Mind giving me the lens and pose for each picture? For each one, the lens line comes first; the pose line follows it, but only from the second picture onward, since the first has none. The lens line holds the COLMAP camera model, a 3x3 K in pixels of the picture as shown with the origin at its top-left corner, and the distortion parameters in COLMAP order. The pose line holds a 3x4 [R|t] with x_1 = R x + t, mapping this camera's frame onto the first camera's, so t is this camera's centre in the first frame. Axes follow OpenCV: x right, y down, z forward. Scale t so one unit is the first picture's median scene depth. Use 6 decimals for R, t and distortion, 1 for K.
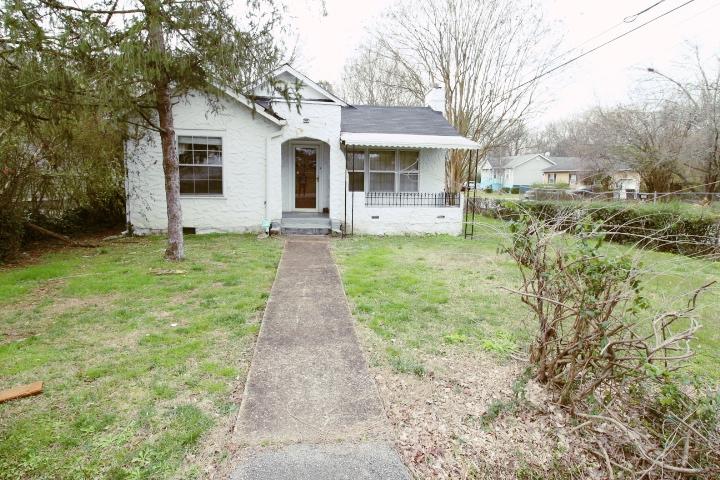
lens RADIAL K [[461.4, 0, 360.0], [0, 461.4, 240.0], [0, 0, 1]] dist [-0.003012, -0.000898]
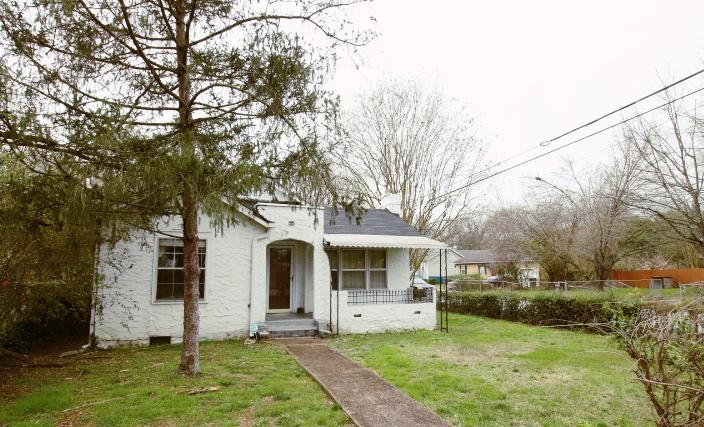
lens RADIAL K [[467.6, 0, 352.0], [0, 467.6, 213.5], [0, 0, 1]] dist [0.003628, -0.003794]
pose [[0.970411, 0.008390, 0.241315, -0.229167], [0.051587, 0.969118, -0.241141, -0.019883], [-0.235885, 0.246455, 0.940010, -0.020063]]
